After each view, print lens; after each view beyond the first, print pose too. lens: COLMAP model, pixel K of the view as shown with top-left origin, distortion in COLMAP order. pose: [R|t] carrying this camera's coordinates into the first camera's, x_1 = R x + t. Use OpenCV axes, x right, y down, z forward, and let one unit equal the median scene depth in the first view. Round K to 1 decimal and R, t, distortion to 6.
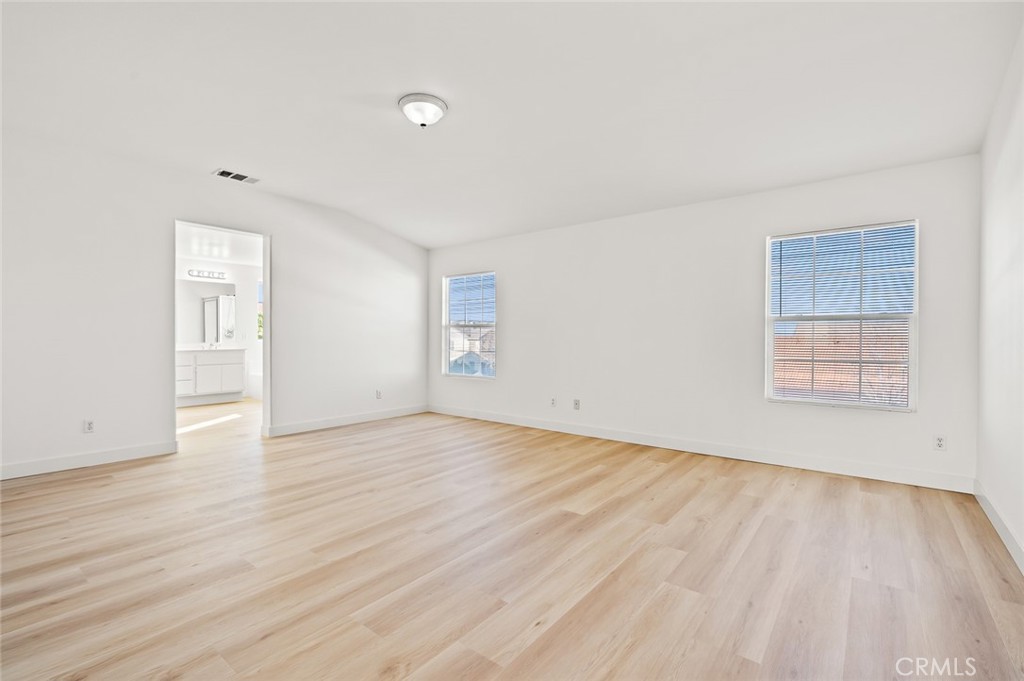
lens RADIAL K [[458.1, 0, 512.0], [0, 458.1, 340.5], [0, 0, 1]] dist [-0.001522, -0.000357]
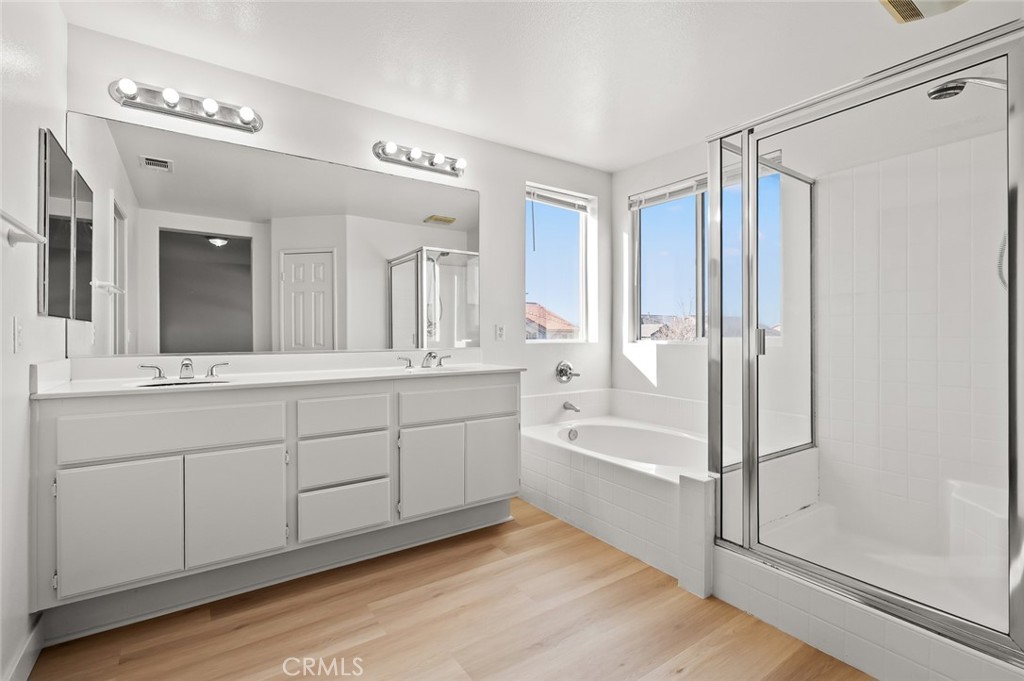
lens RADIAL K [[458.1, 0, 512.0], [0, 458.1, 340.5], [0, 0, 1]] dist [-0.001522, -0.000357]
pose [[0.960925, -0.010220, -0.276620, -0.488629], [0.006912, 0.999892, -0.012931, 0.002513], [0.276723, 0.010514, 0.960892, 0.667814]]
